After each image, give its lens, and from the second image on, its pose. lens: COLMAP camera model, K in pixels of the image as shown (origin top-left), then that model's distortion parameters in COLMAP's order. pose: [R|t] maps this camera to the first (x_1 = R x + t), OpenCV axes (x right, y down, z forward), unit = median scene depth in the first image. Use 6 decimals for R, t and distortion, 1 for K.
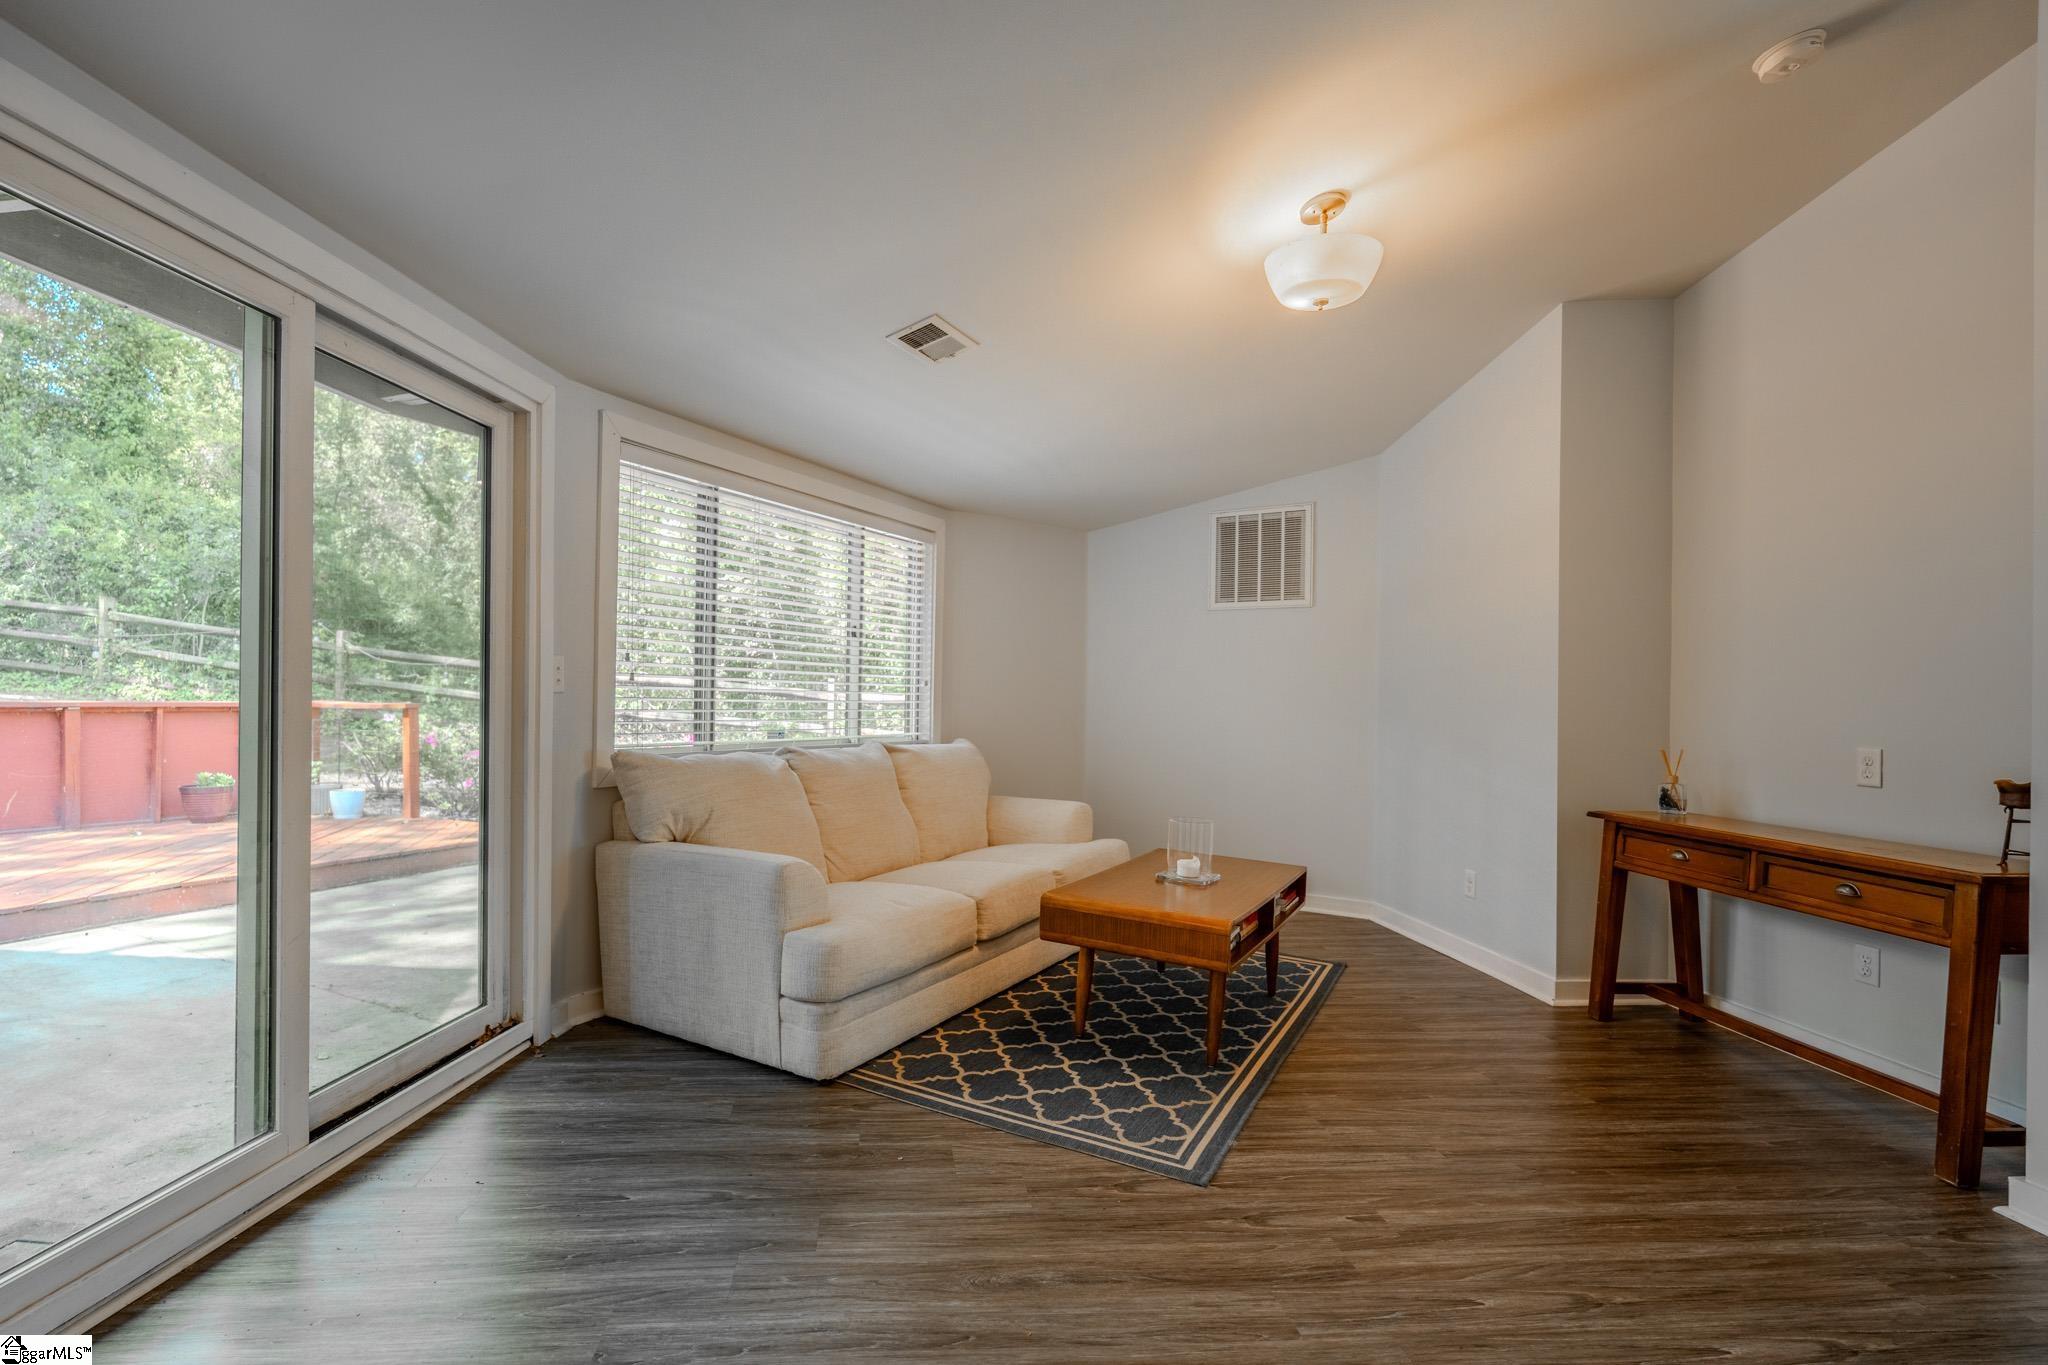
lens RADIAL K [[994.8, 0, 1021.2], [0, 994.8, 688.3], [0, 0, 1]] dist [-0.010122, 0.001498]
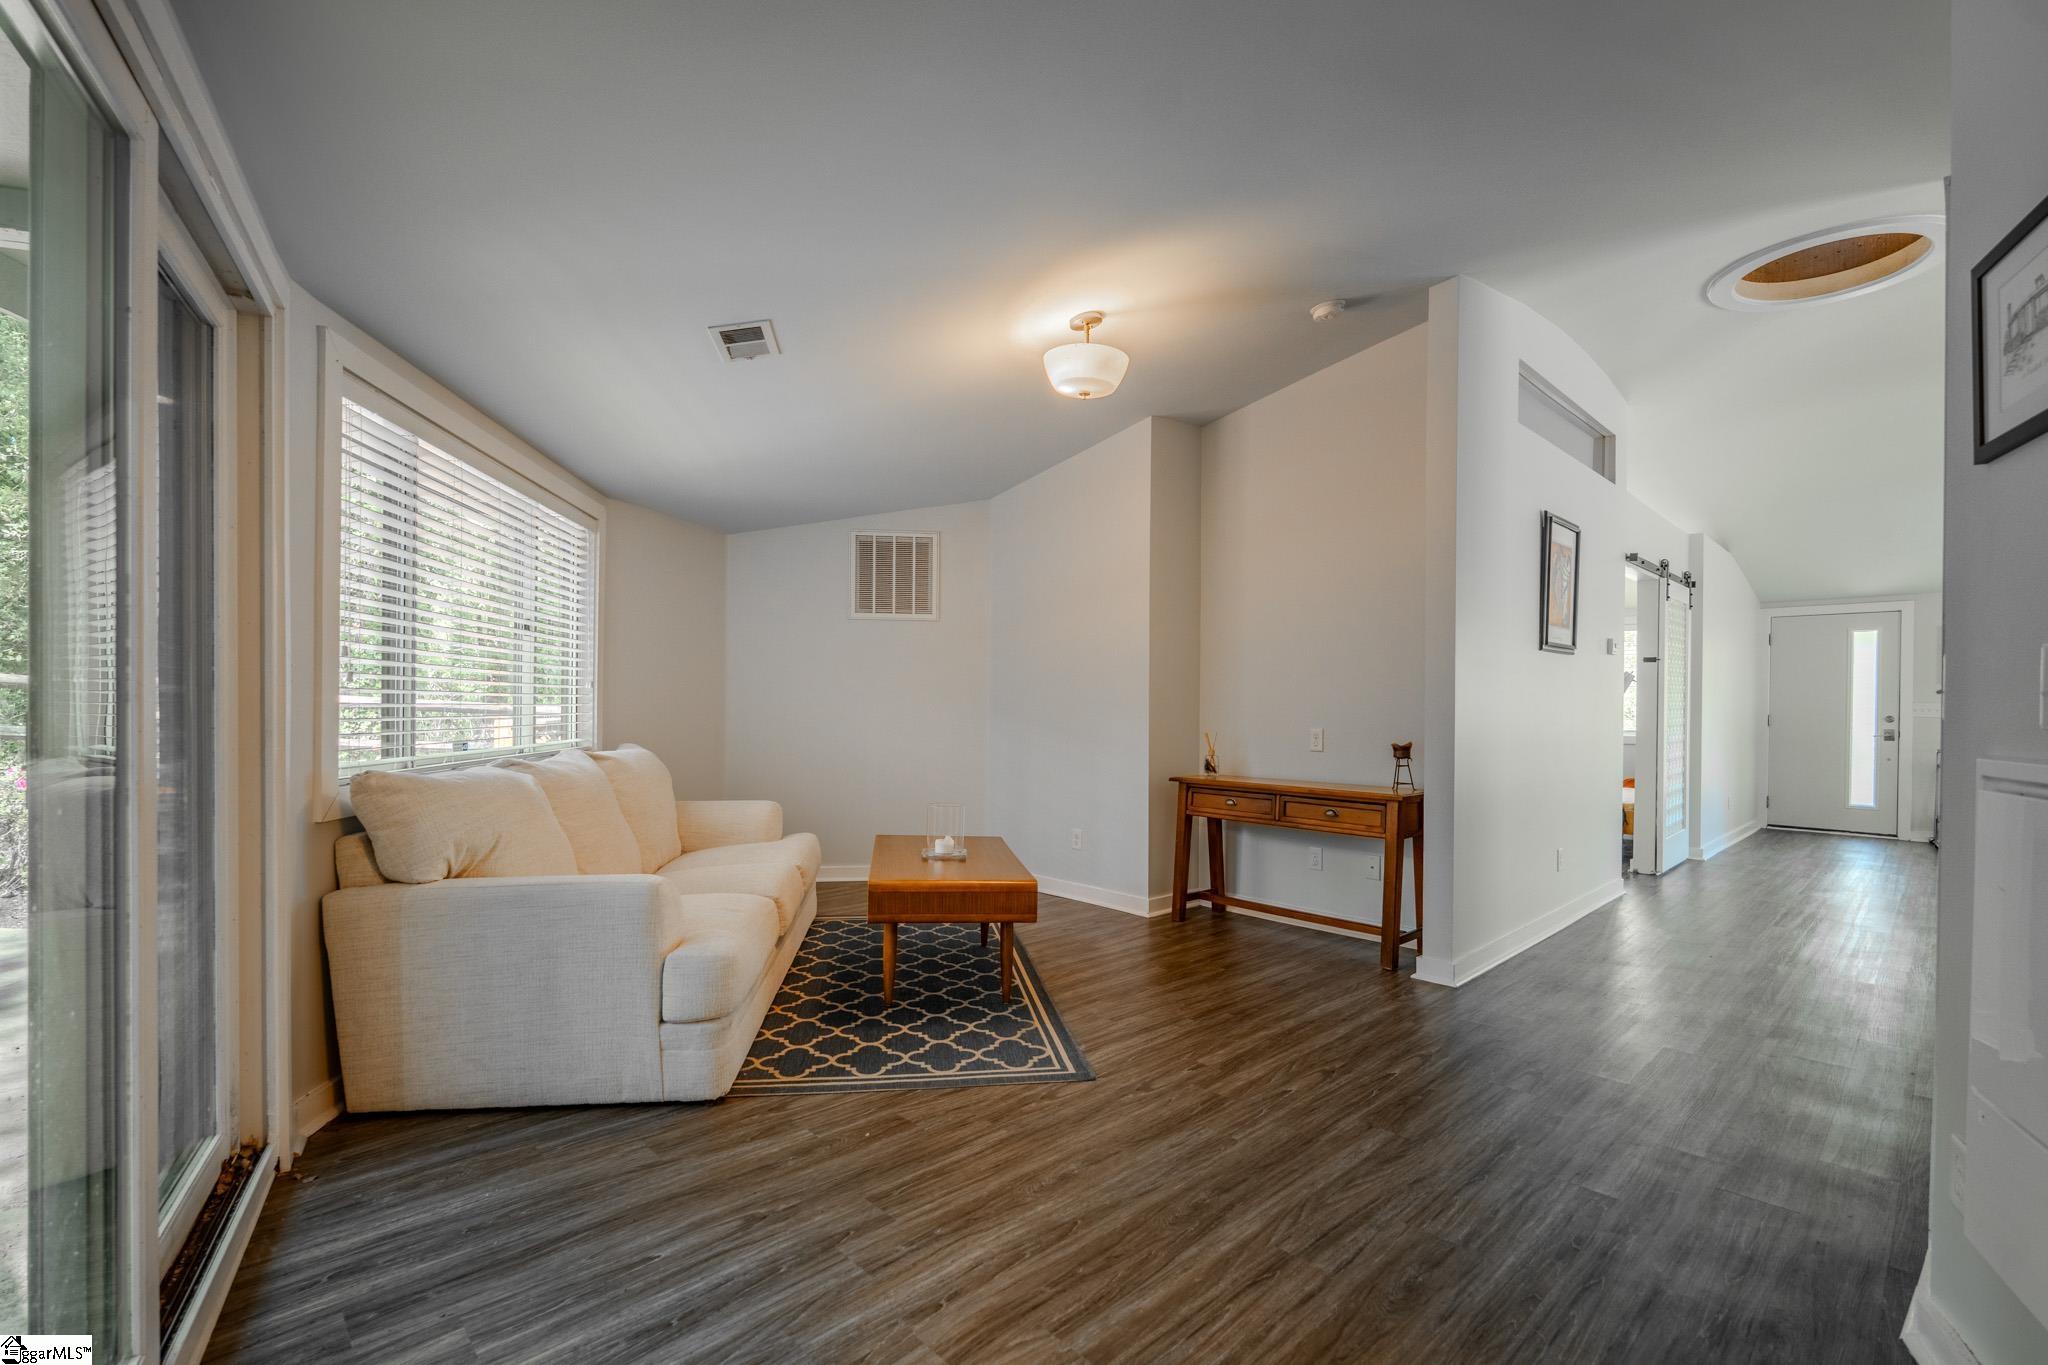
lens RADIAL K [[994.8, 0, 1013.1], [0, 994.8, 692.8], [0, 0, 1]] dist [-0.010122, 0.001498]
pose [[0.747392, -0.001250, 0.664382, -0.570749], [-0.004663, 0.999964, 0.007126, -0.007496], [-0.664366, -0.008424, 0.747360, 0.082495]]
